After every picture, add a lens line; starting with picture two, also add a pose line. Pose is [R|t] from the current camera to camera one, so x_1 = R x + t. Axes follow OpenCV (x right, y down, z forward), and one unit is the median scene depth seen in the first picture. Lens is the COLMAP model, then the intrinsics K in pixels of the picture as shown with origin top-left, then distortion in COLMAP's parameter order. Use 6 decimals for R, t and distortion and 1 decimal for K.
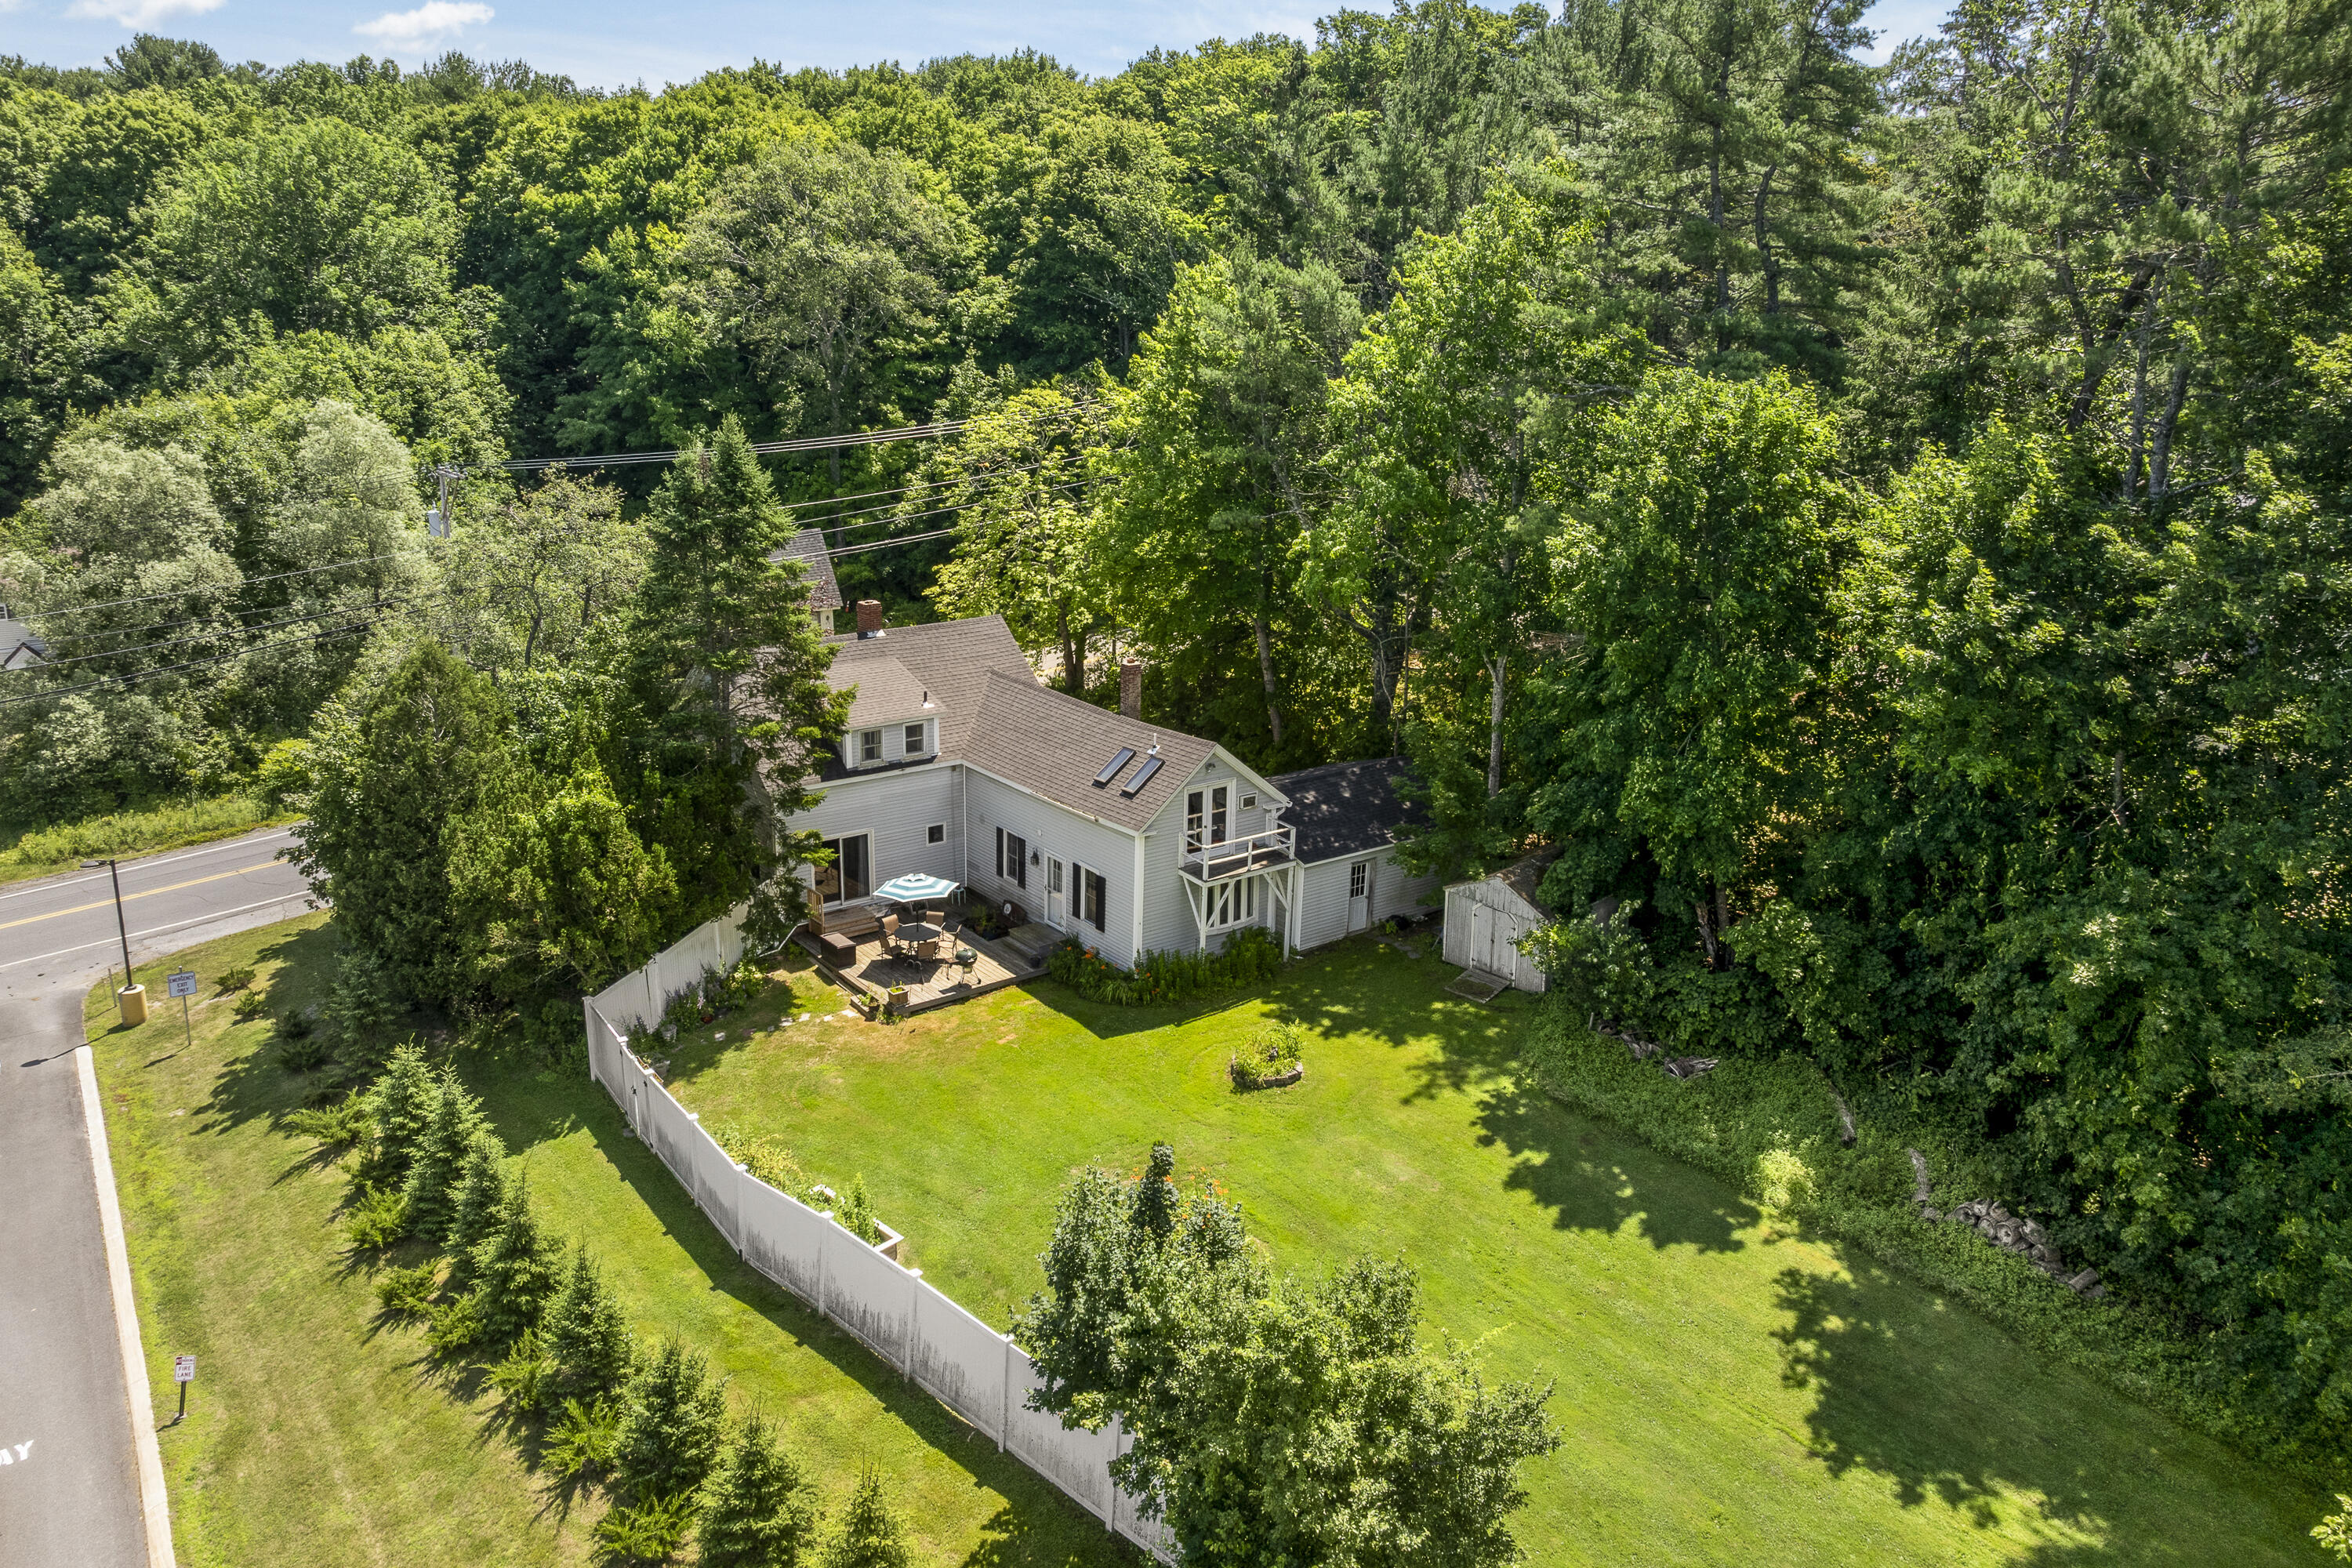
lens RADIAL K [[1622.5, 0, 1197.4], [0, 1622.5, 722.6], [0, 0, 1]] dist [-0.000444, 0.000809]
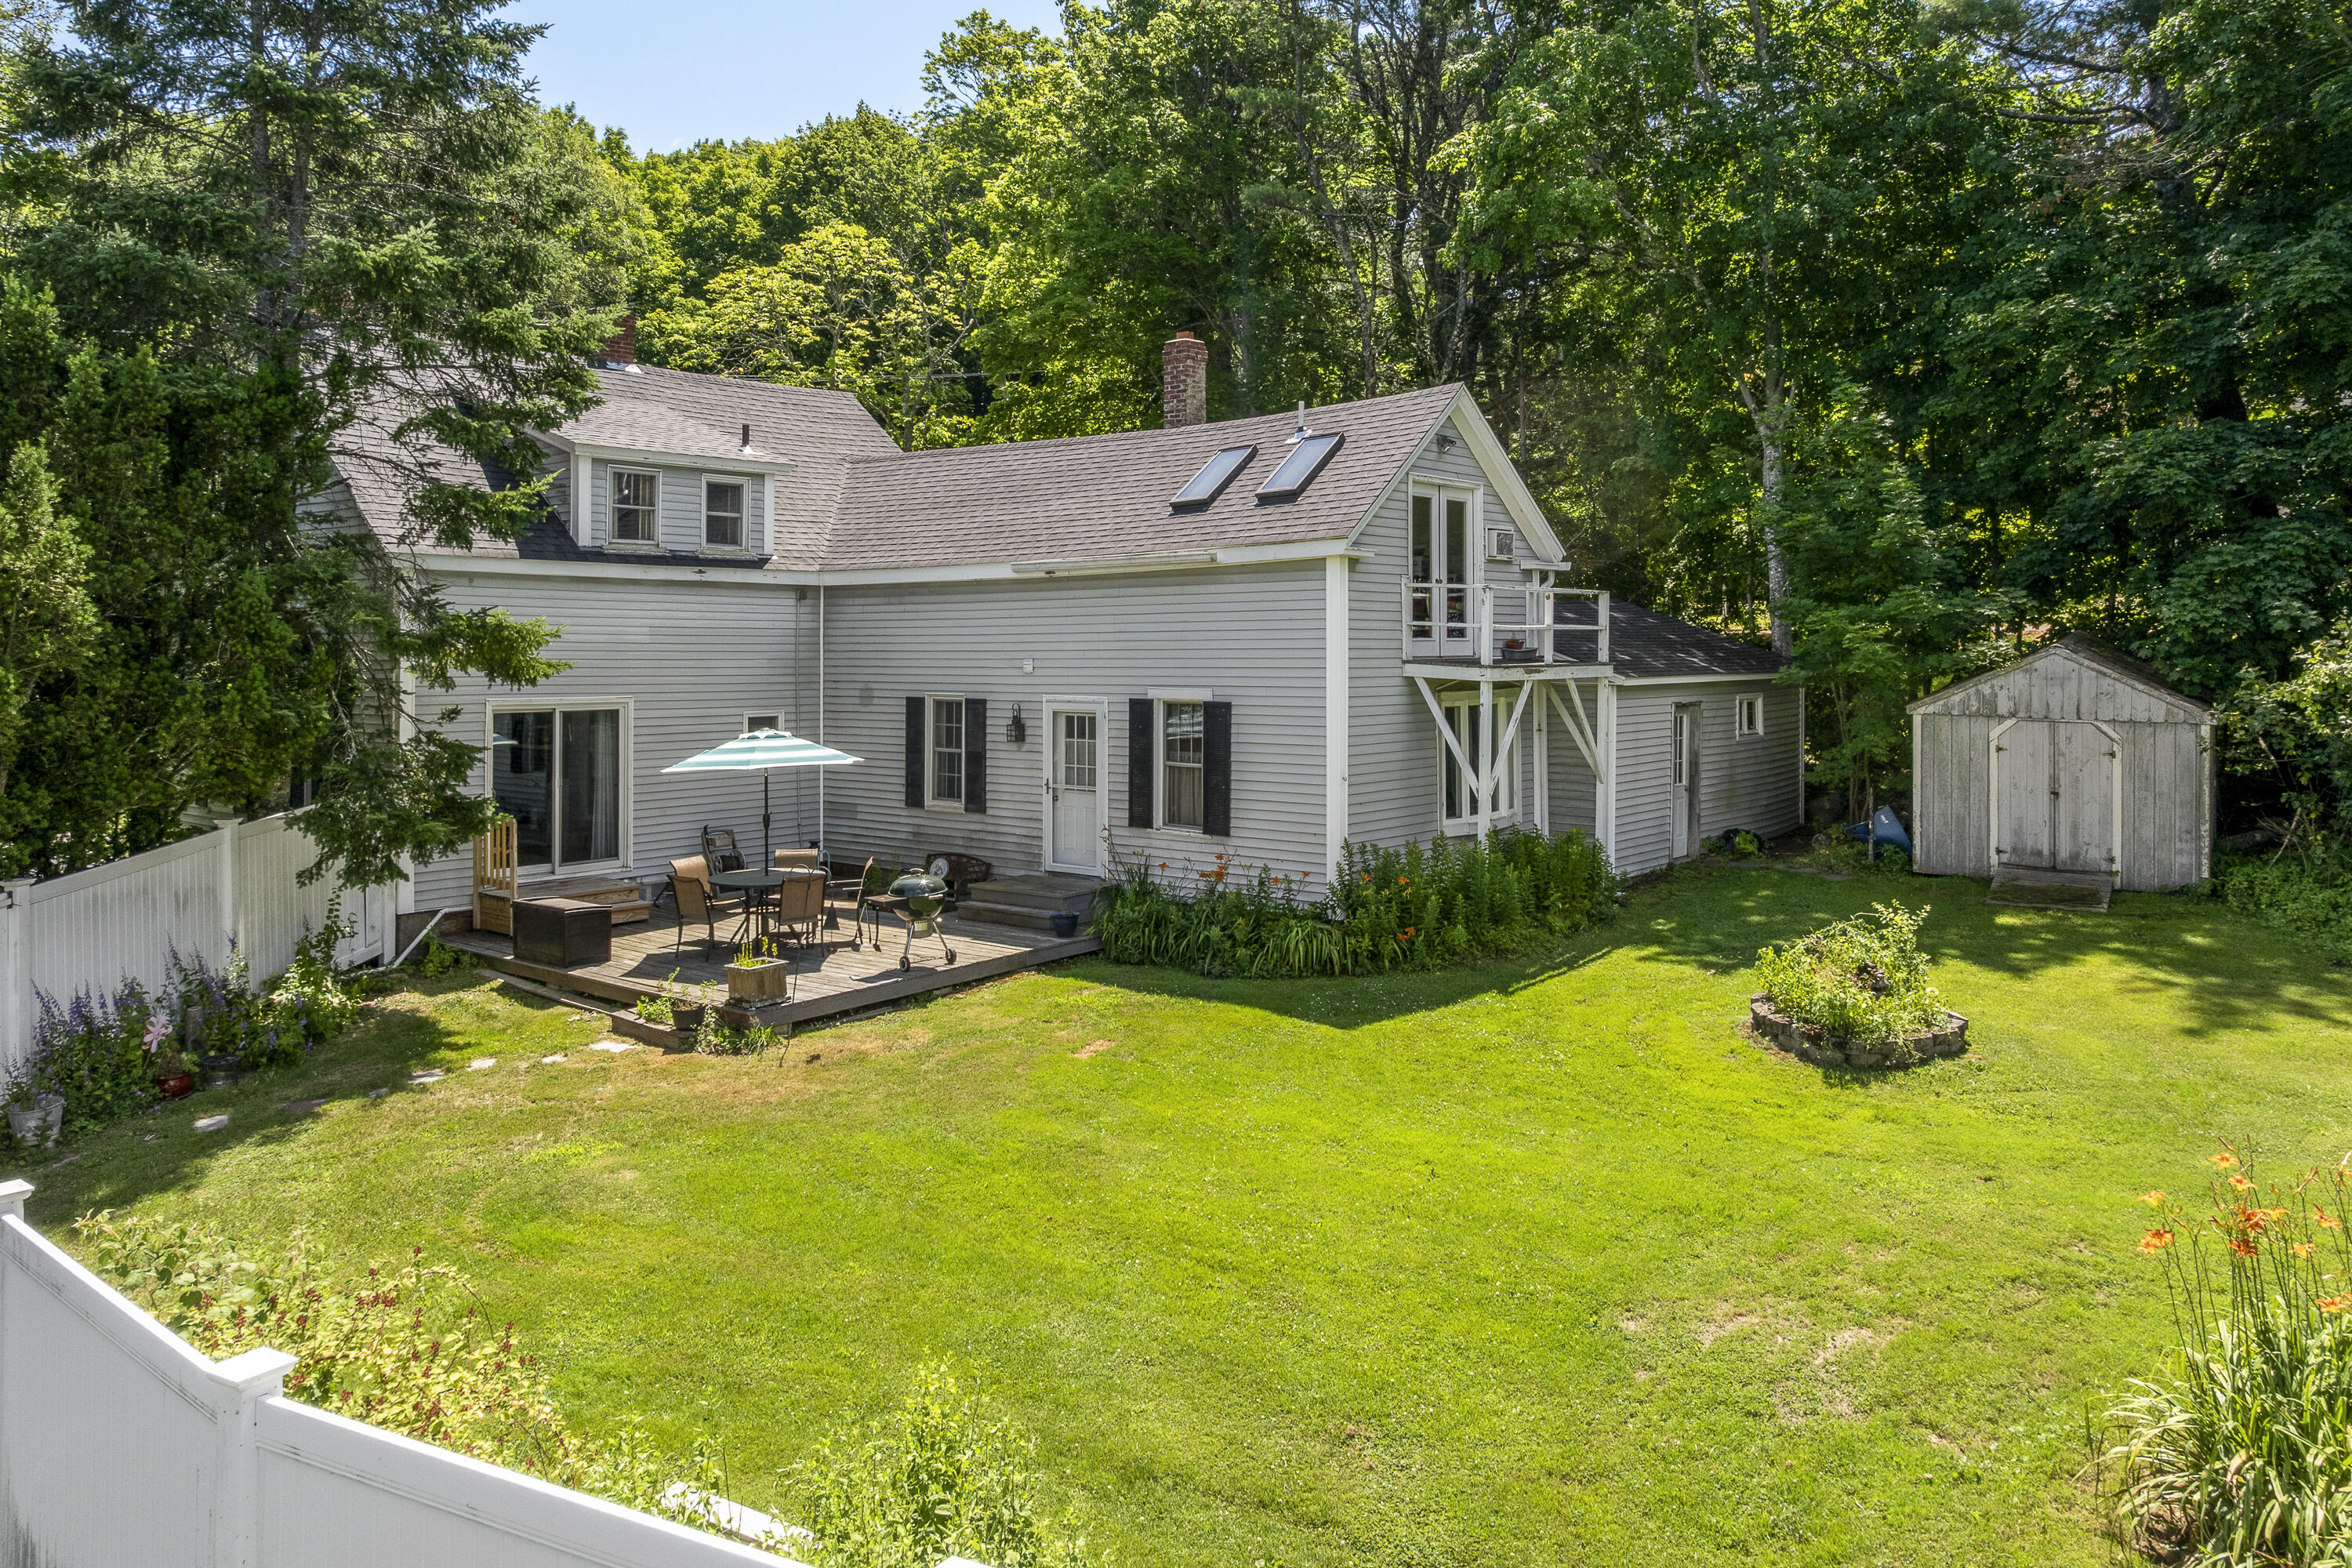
lens RADIAL K [[1637.1, 0, 1181.2], [0, 1637.1, 646.1], [0, 0, 1]] dist [0.000775, 0.000688]
pose [[0.975942, -0.022948, 0.216820, -0.159674], [0.074627, 0.969538, -0.233295, 0.177800], [-0.204861, 0.243863, 0.947925, 0.576253]]
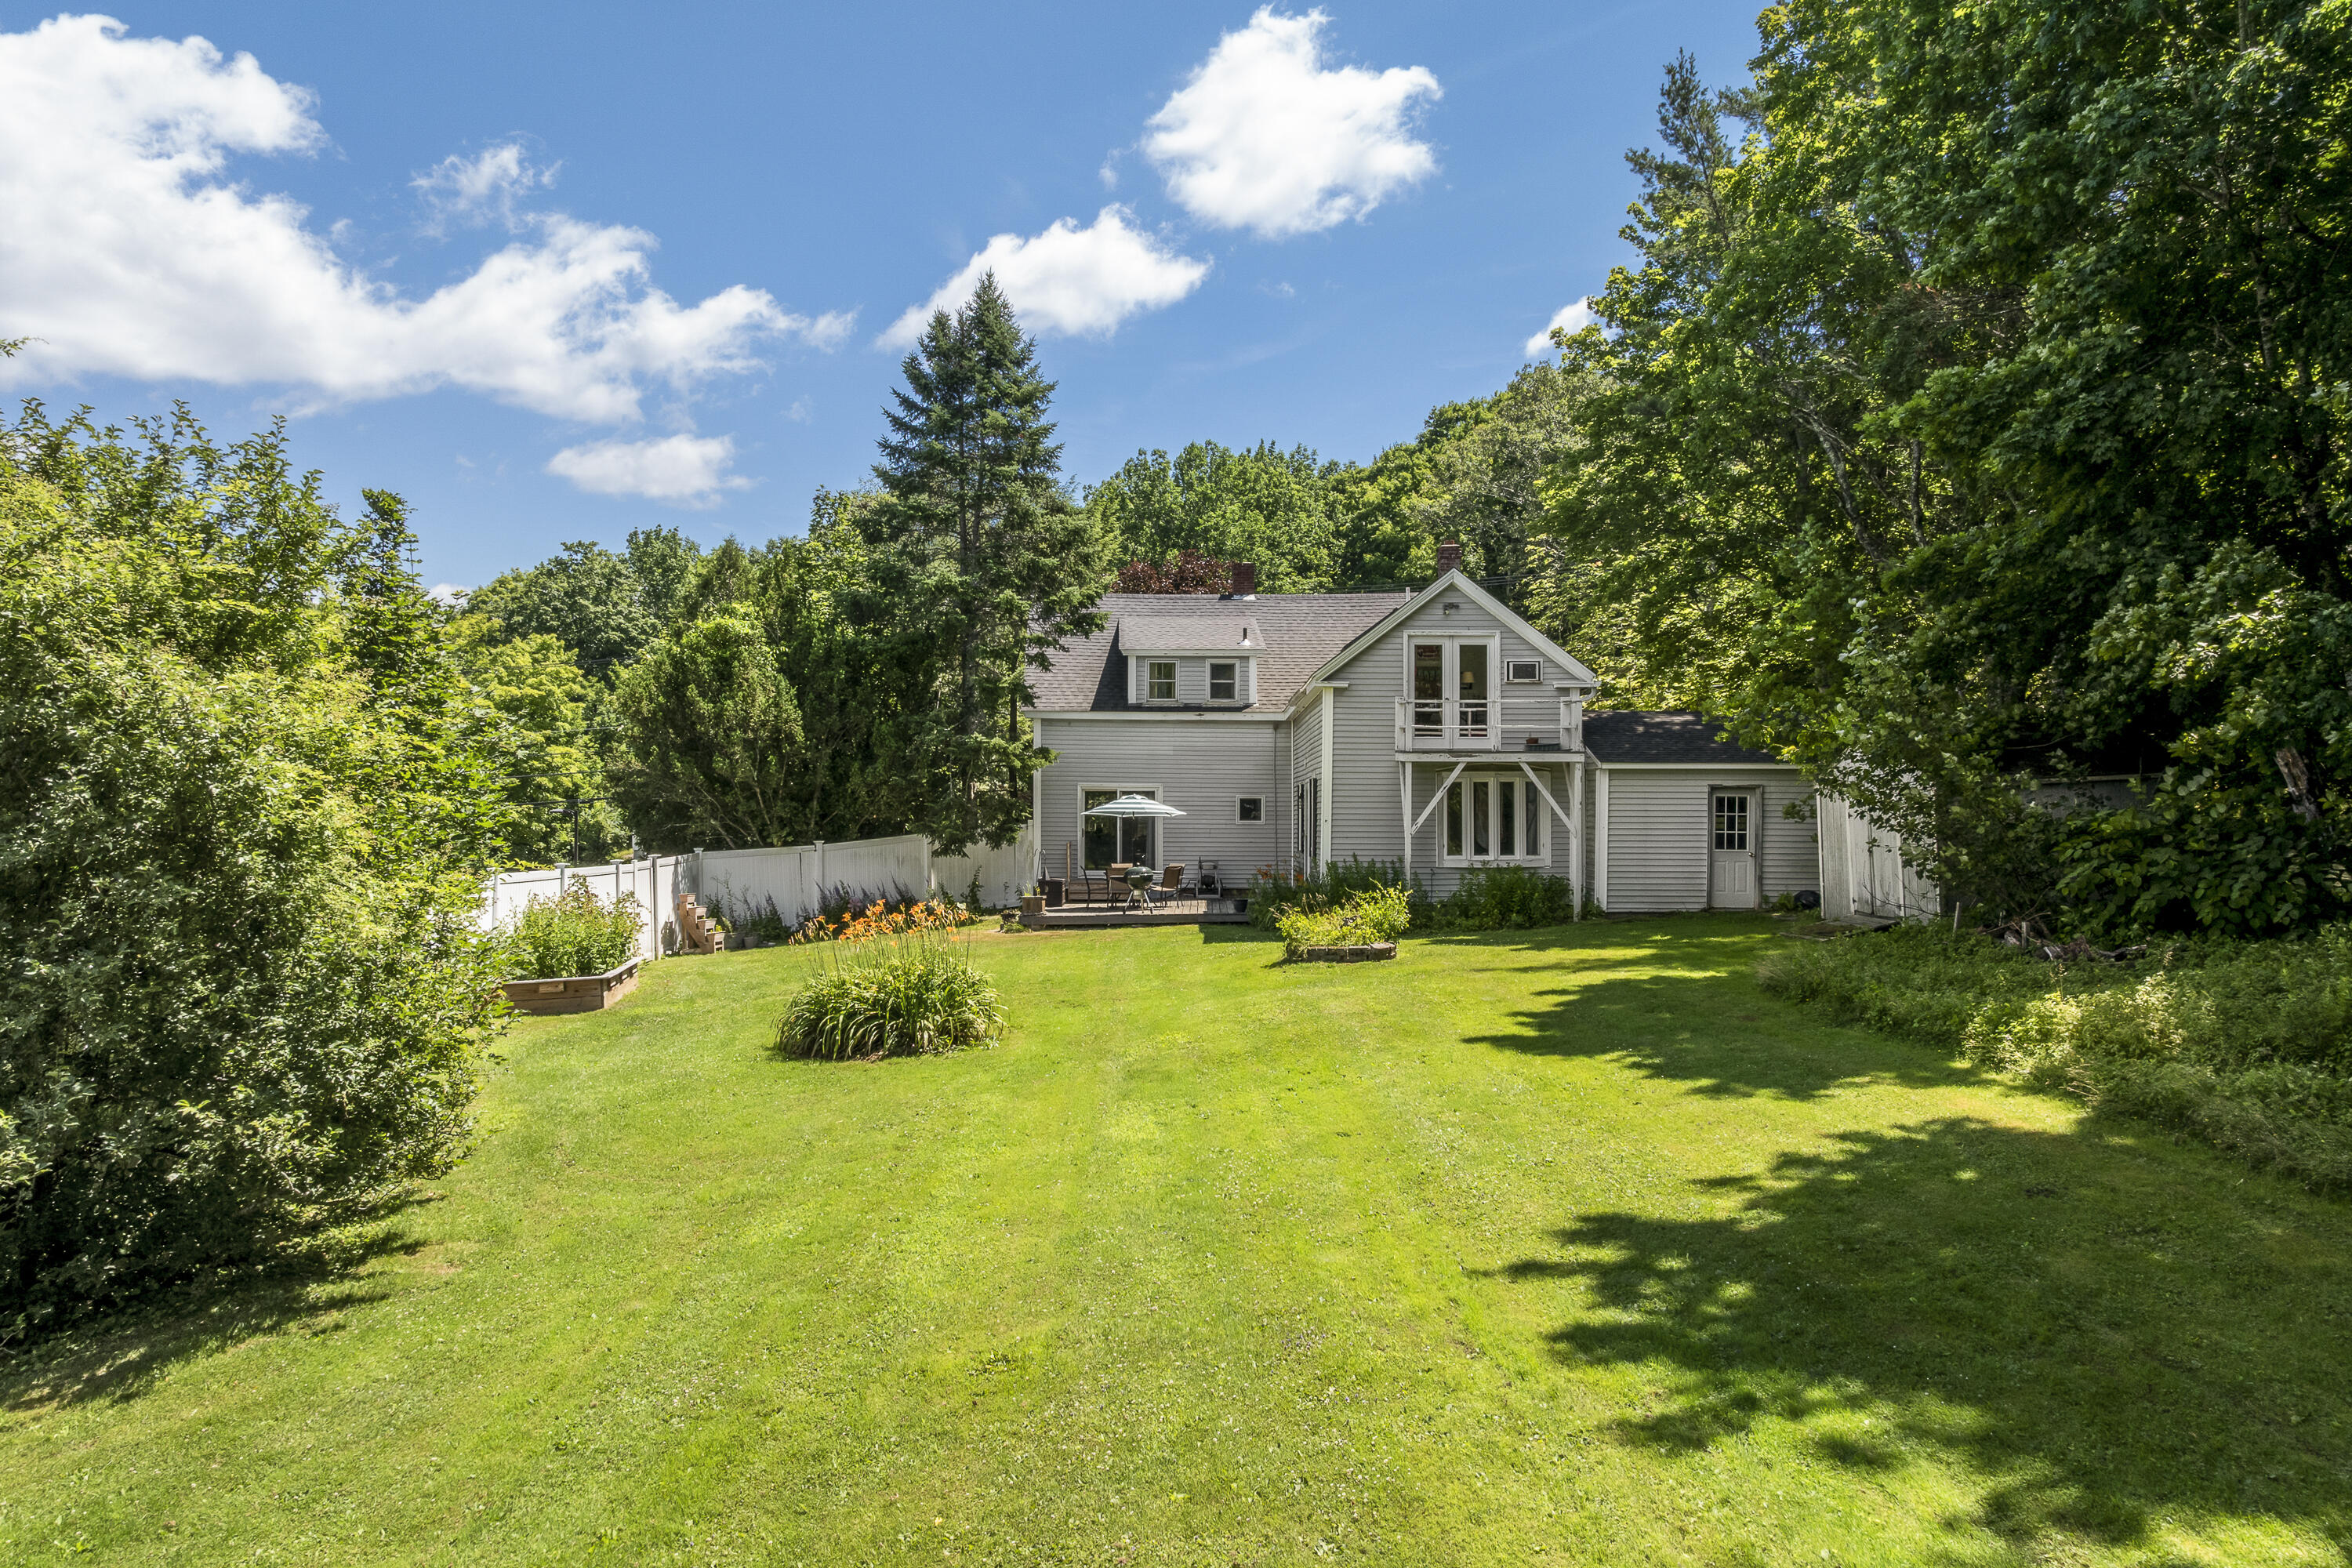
lens RADIAL K [[1622.5, 0, 1197.4], [0, 1622.5, 722.6], [0, 0, 1]] dist [-0.000444, 0.000809]
pose [[0.791390, -0.054739, -0.608856, 0.328989], [-0.130640, 0.957830, -0.255919, 0.255692], [0.597189, 0.282073, 0.750866, 0.418603]]
